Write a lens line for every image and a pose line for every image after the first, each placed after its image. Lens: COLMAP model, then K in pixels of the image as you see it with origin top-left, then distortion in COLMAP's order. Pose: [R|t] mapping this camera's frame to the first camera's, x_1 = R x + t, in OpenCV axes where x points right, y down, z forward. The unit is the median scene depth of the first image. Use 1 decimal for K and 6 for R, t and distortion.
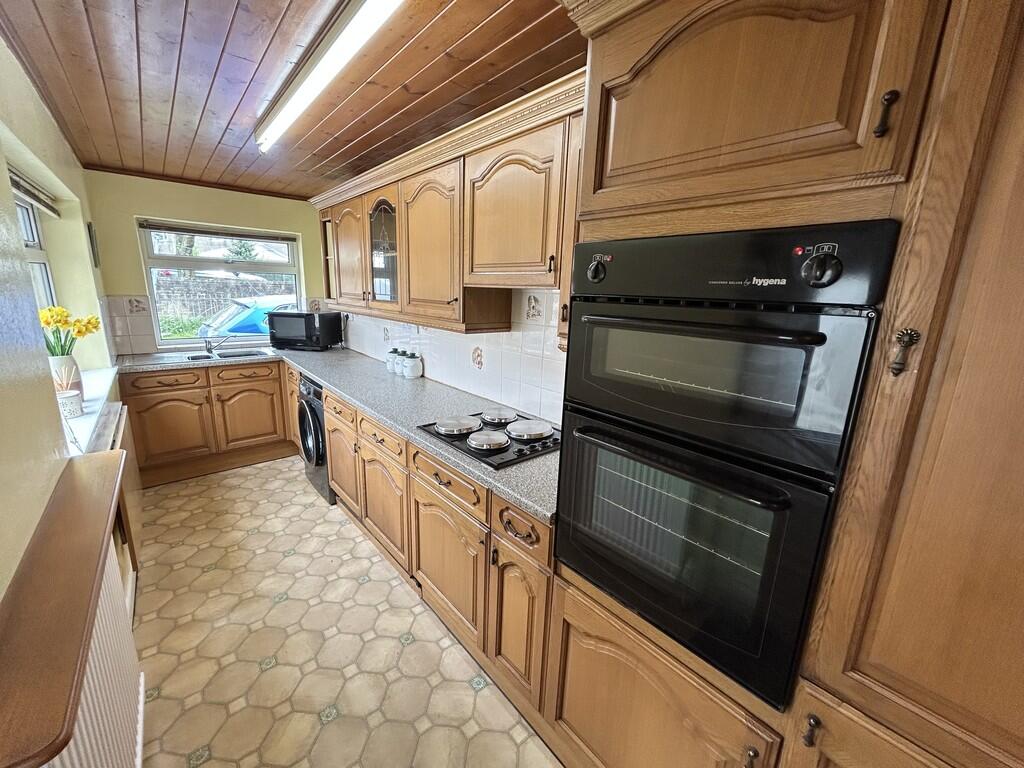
lens RADIAL K [[409.4, 0, 512.1], [0, 409.4, 382.9], [0, 0, 1]] dist [-0.002211, 0.000225]
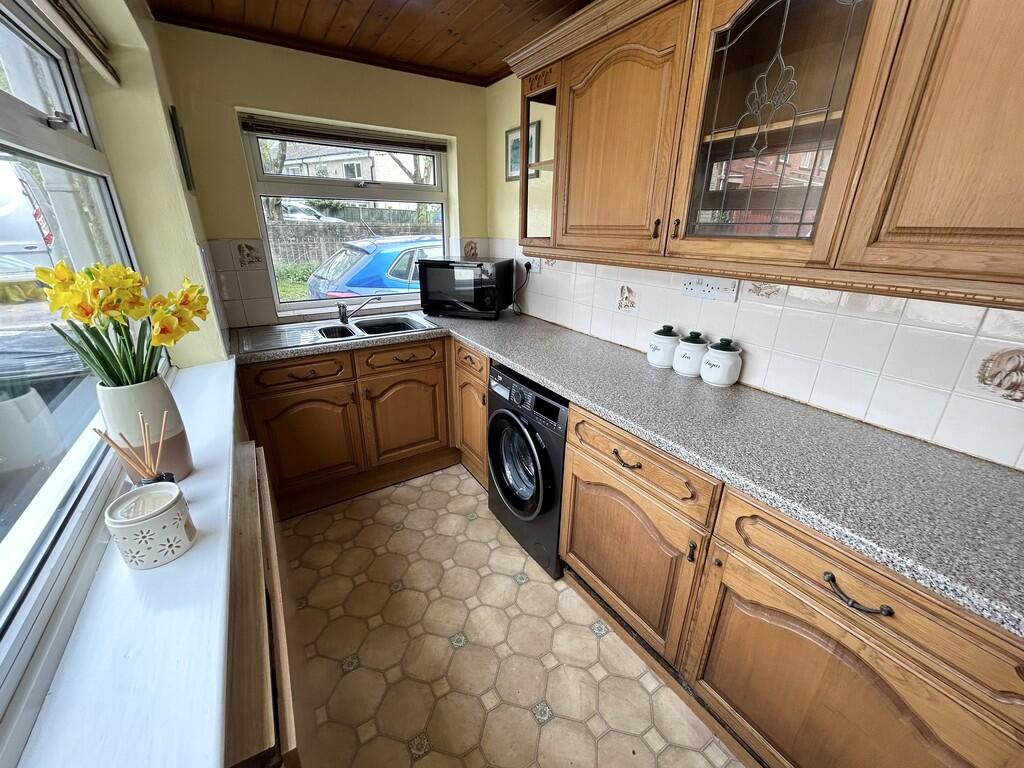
lens RADIAL K [[409.4, 0, 511.3], [0, 409.4, 382.8], [0, 0, 1]] dist [-0.002211, 0.000225]
pose [[0.988679, 0.032077, -0.146575, -0.391051], [-0.011978, 0.990636, 0.135999, -0.076954], [0.149565, -0.132704, 0.979806, 0.383584]]
